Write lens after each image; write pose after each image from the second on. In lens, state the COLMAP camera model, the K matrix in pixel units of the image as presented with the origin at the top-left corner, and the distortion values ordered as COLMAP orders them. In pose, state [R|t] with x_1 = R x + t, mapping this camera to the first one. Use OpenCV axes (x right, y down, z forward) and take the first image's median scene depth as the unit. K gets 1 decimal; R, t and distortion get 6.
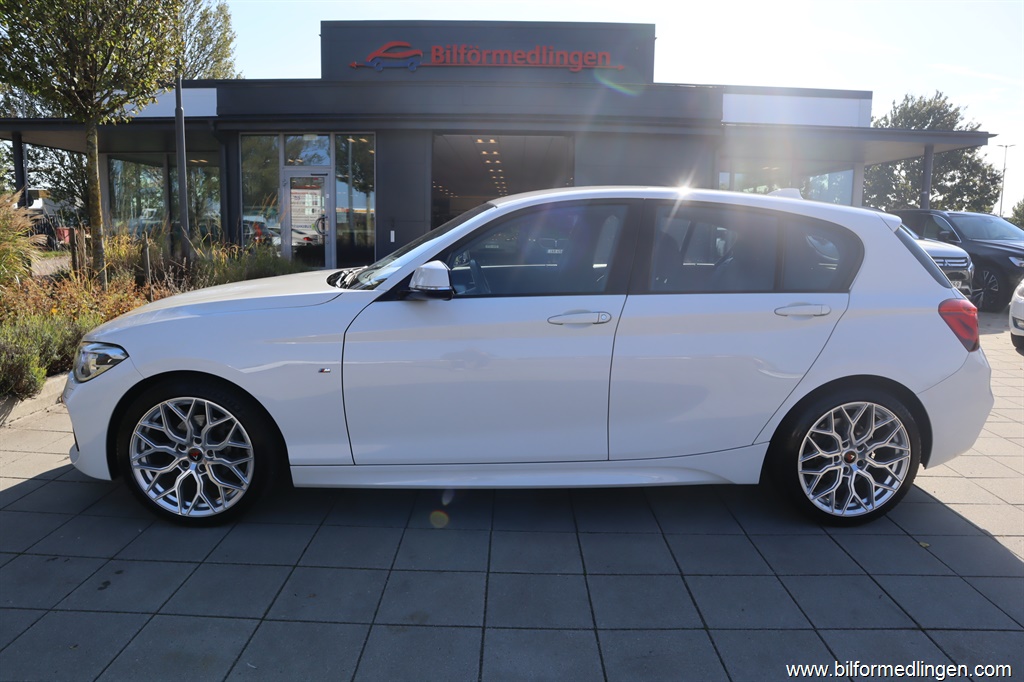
lens RADIAL K [[714.0, 0, 508.0], [0, 714.0, 342.0], [0, 0, 1]] dist [-0.120695, 0.069340]
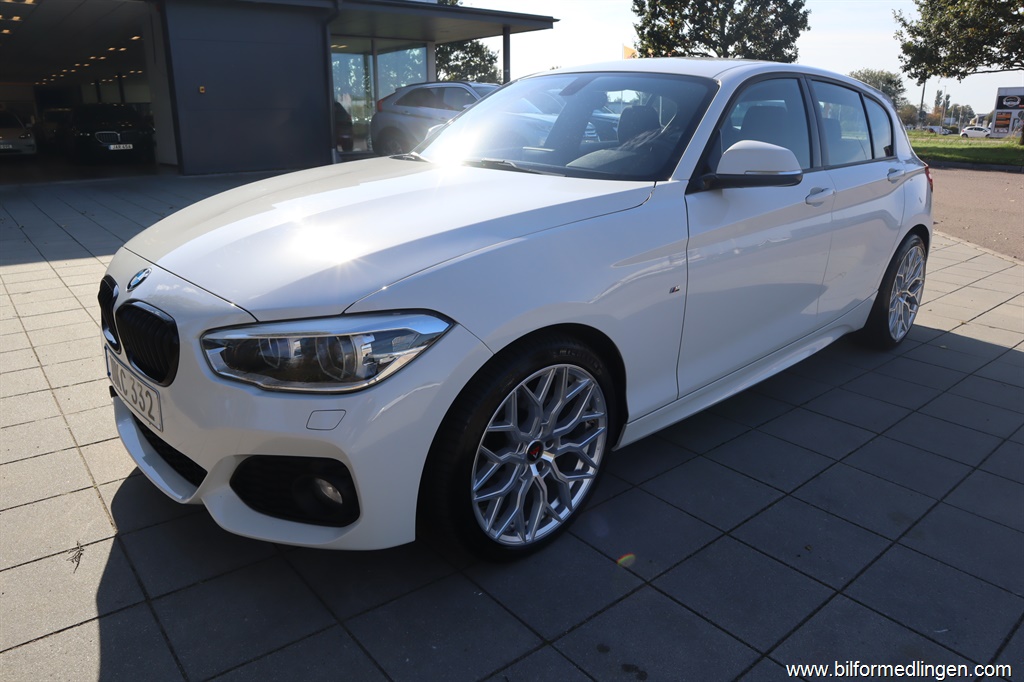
lens RADIAL K [[714.0, 0, 508.0], [0, 714.0, 342.0], [0, 0, 1]] dist [-0.120695, 0.069340]
pose [[0.763903, -0.212259, 0.609425, -0.836289], [0.114053, 0.973900, 0.196240, -0.072563], [-0.635173, -0.080402, 0.768174, 0.494502]]
